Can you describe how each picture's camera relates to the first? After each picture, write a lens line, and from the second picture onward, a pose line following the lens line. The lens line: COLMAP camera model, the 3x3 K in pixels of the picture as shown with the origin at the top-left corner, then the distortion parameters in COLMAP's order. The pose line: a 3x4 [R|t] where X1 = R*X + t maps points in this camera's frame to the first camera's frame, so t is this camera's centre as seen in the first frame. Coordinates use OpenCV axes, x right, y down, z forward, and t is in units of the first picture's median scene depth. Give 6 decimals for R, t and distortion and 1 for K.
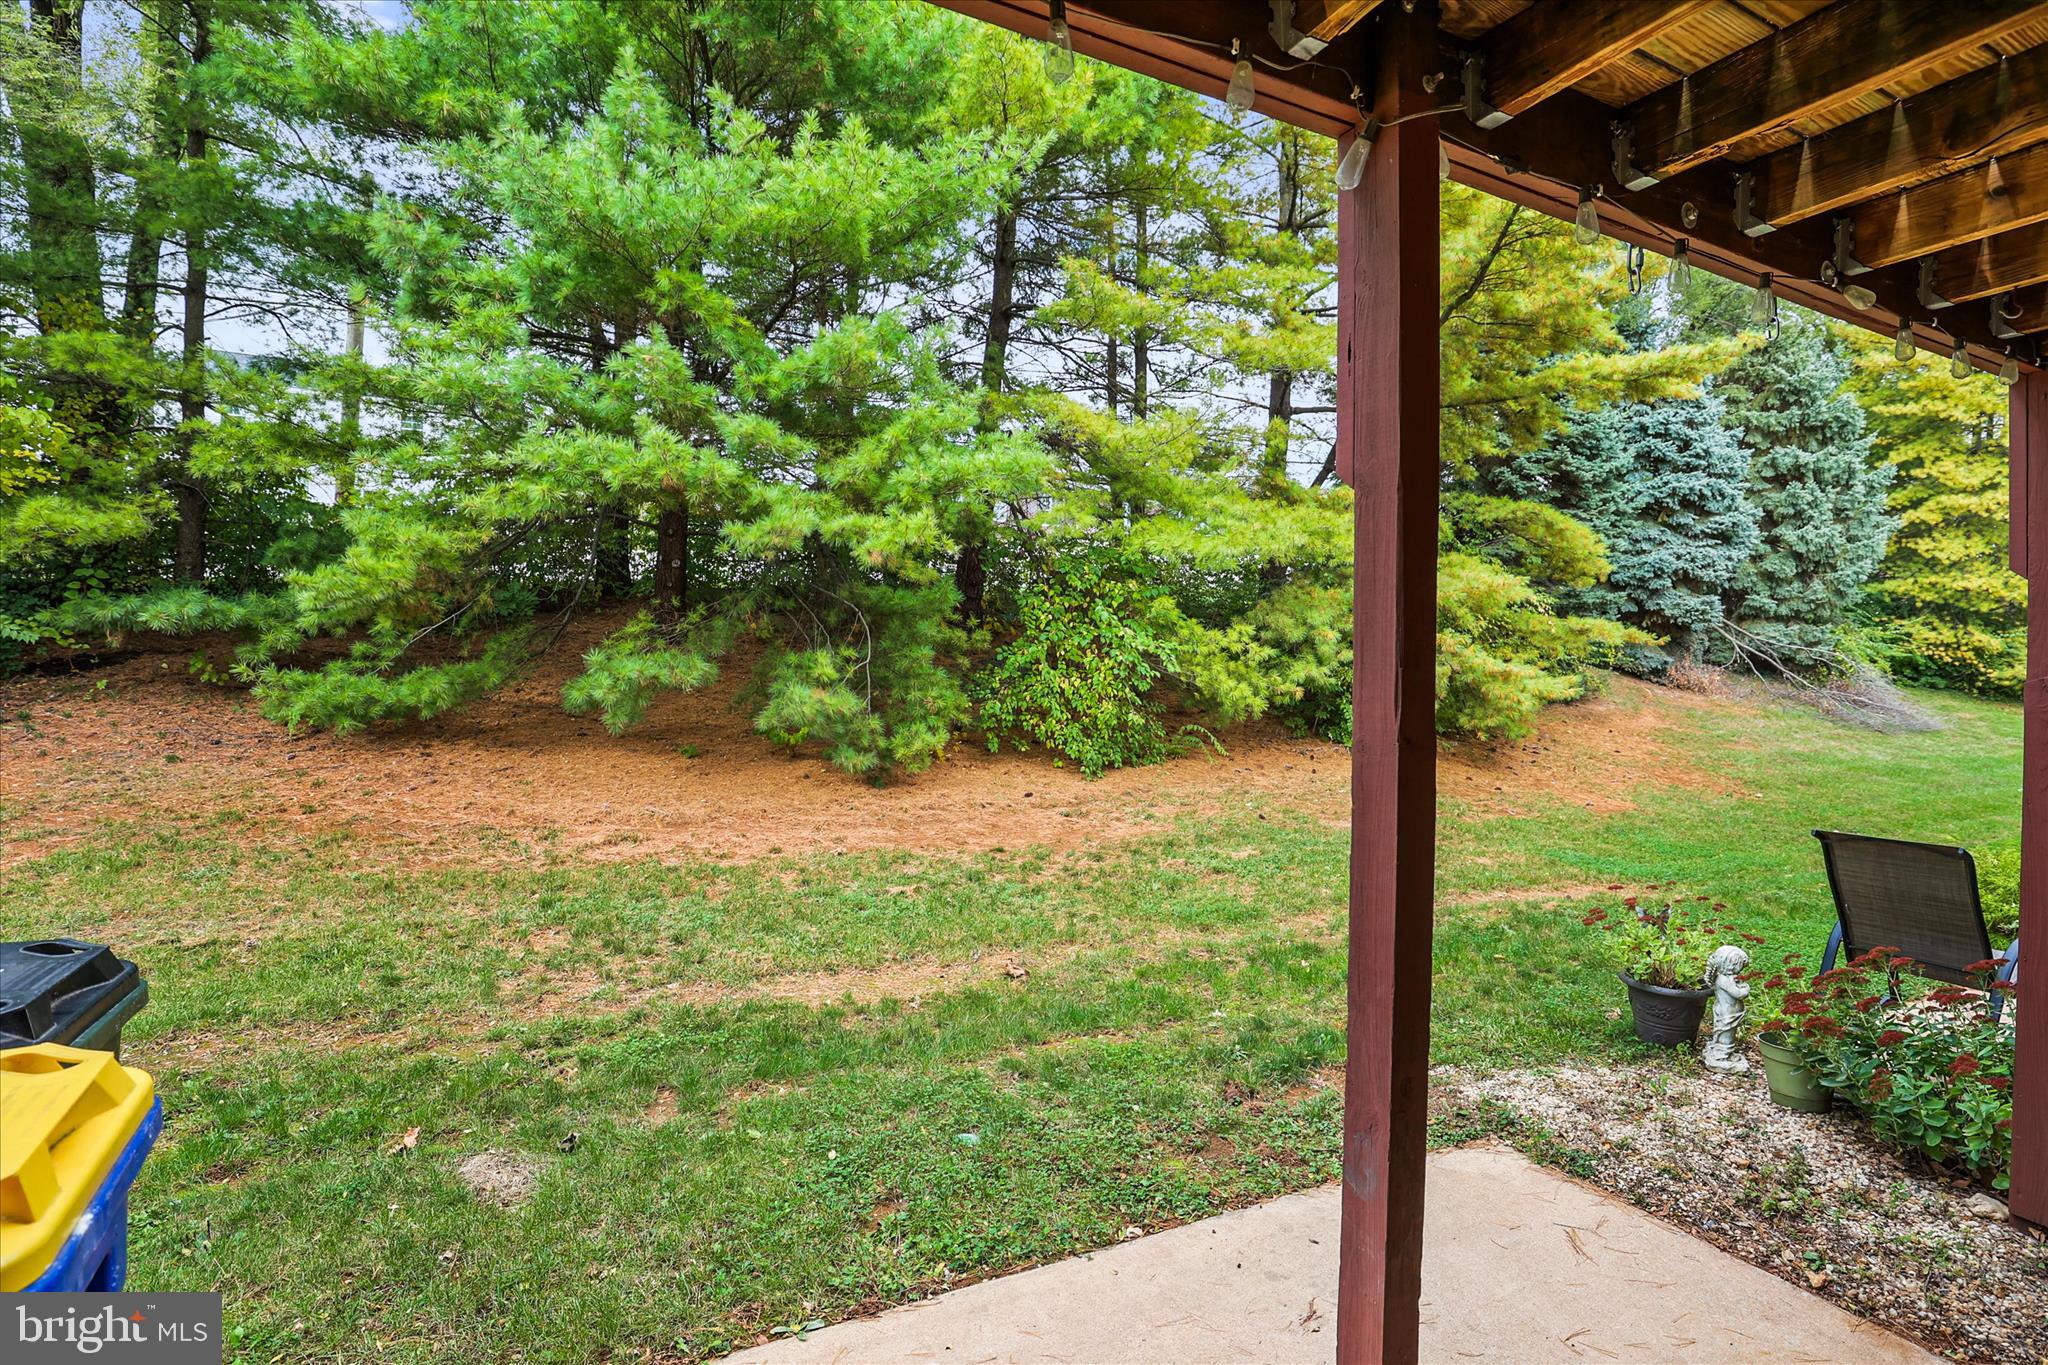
lens RADIAL K [[974.2, 0, 1020.7], [0, 974.2, 676.7], [0, 0, 1]] dist [-0.013596, 0.000454]
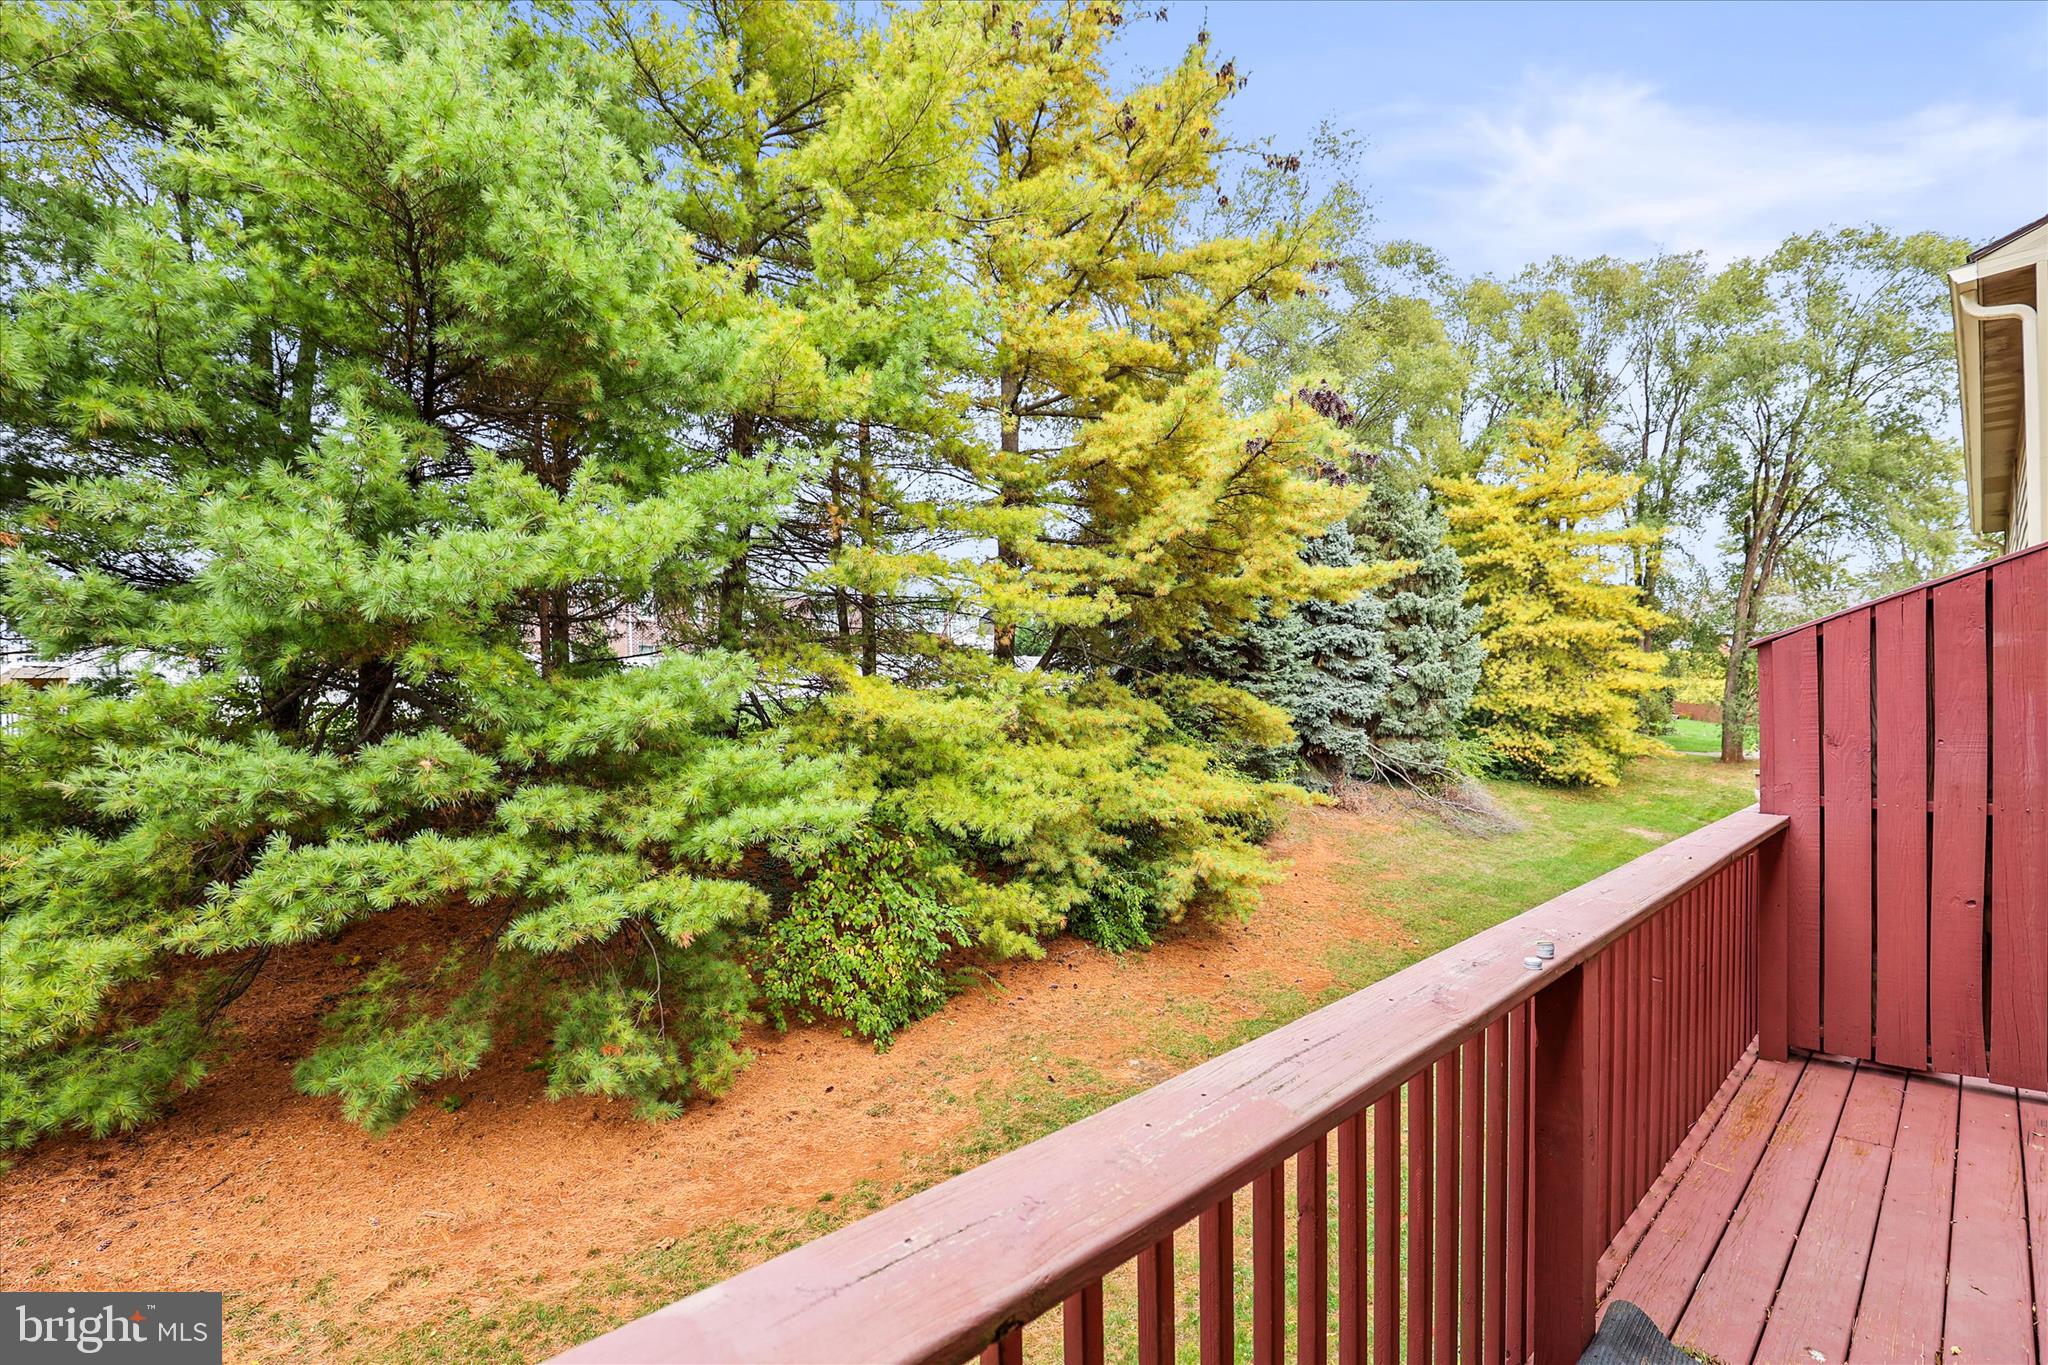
lens RADIAL K [[978.3, 0, 977.2], [0, 978.3, 726.3], [0, 0, 1]] dist [-0.015943, -0.000756]
pose [[0.957908, -0.047367, 0.283139, -0.058106], [0.041152, 0.998764, 0.027860, -0.139995], [-0.284109, -0.015035, 0.958674, 0.006739]]
